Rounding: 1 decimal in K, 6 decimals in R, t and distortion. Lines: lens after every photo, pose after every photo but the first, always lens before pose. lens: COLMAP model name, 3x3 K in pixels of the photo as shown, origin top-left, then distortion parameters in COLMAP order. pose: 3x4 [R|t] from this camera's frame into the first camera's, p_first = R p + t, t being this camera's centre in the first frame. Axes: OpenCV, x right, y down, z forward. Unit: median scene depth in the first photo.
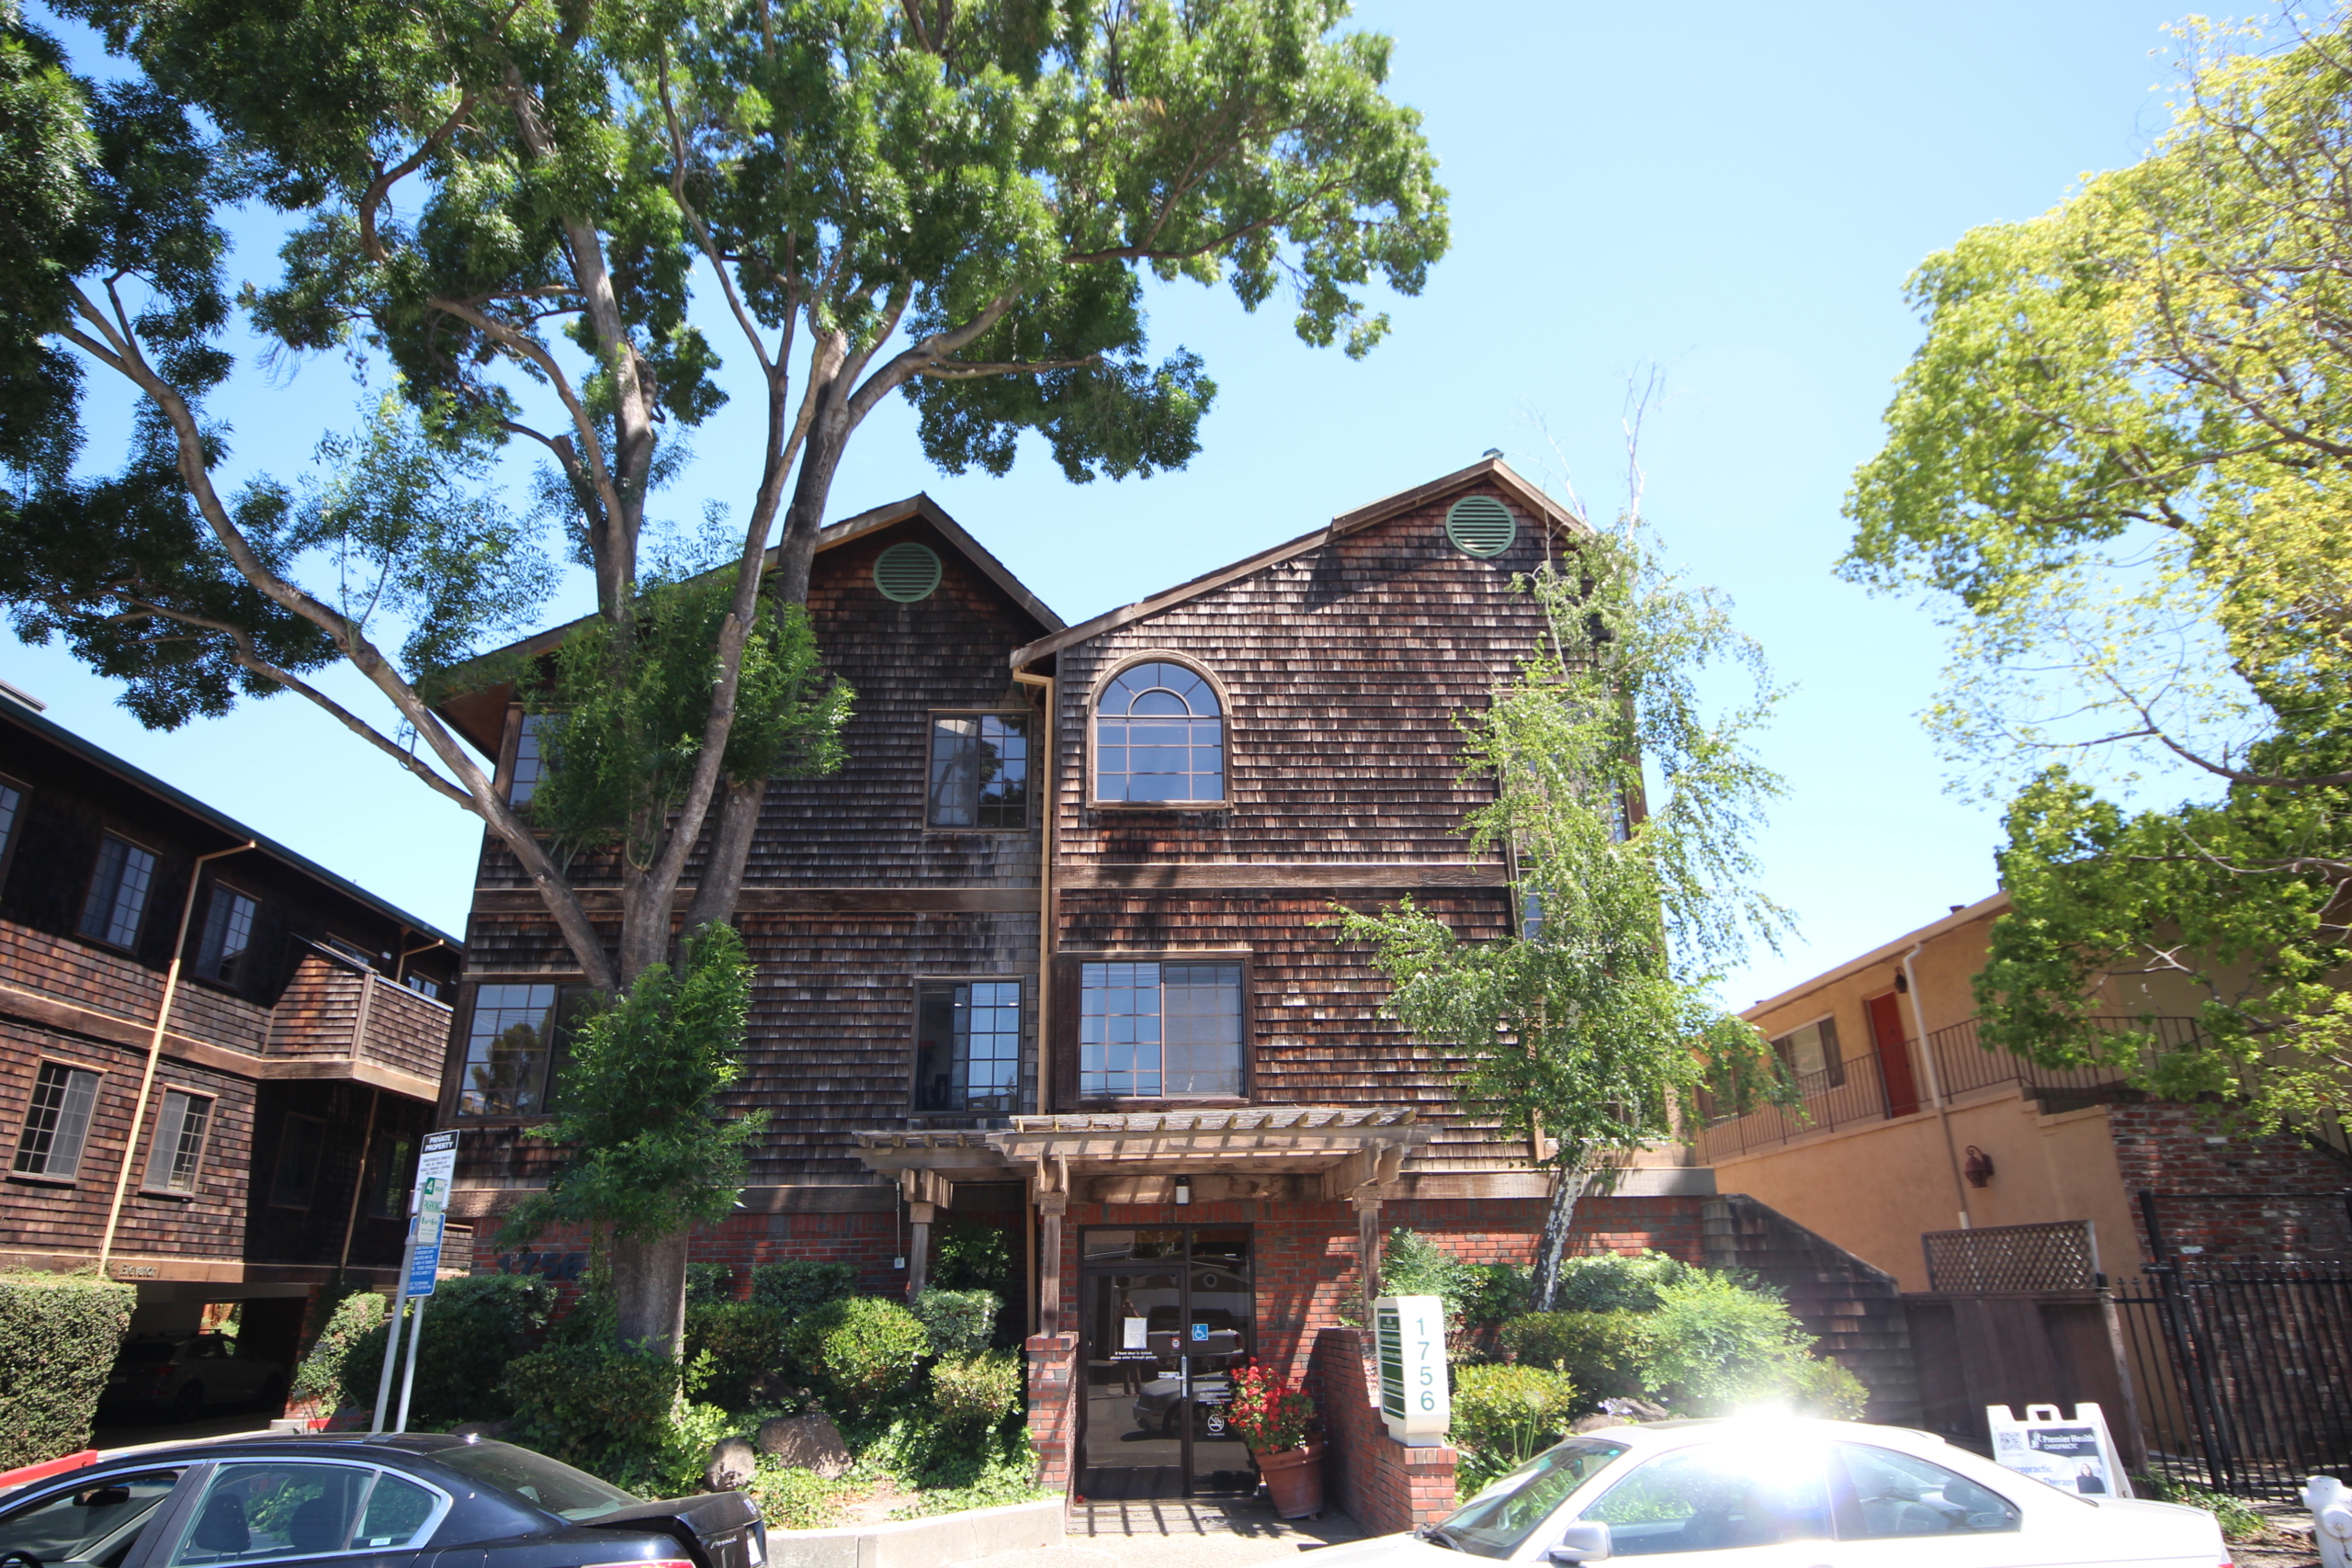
lens RADIAL K [[1402.5, 0, 1180.3], [0, 1402.5, 795.7], [0, 0, 1]] dist [0.023359, -0.002653]
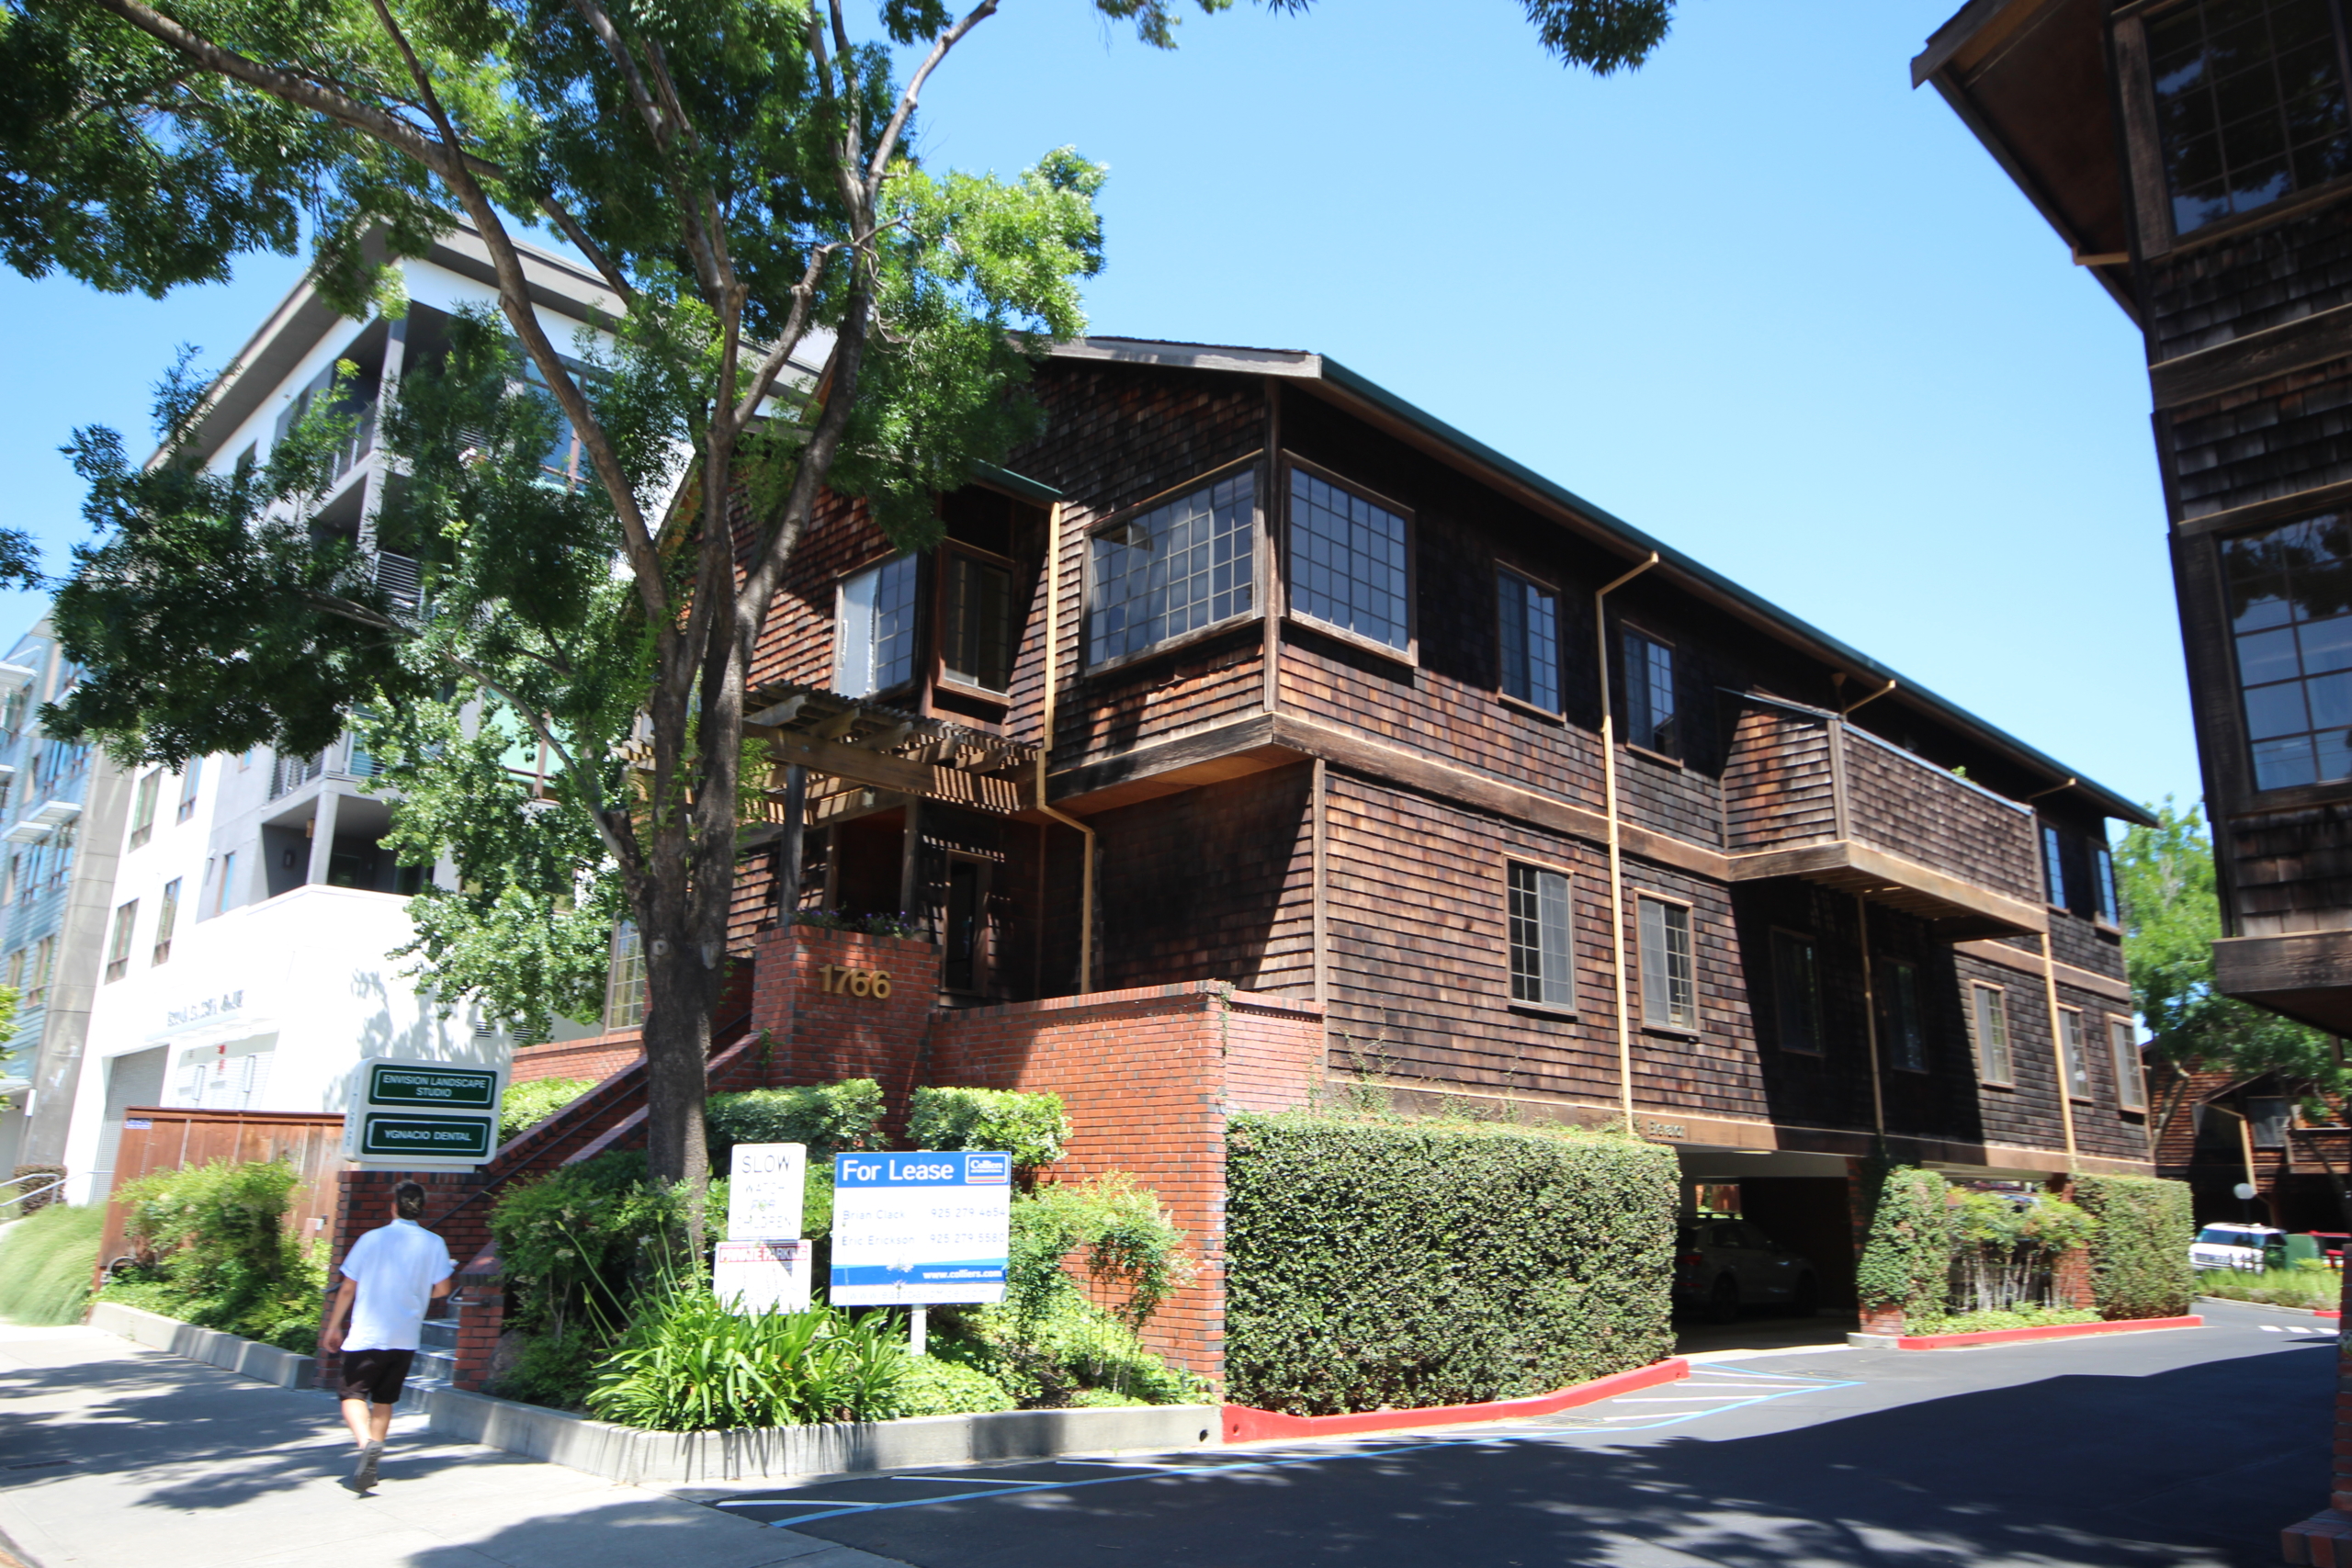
lens RADIAL K [[1631.8, 0, 1176.6], [0, 1631.8, 787.2], [0, 0, 1]] dist [-0.003308, 0.005360]
pose [[0.675481, -0.163804, -0.718954, -0.265879], [0.230052, 0.973162, -0.005581, 0.106237], [0.700573, -0.161627, 0.695036, 0.255938]]
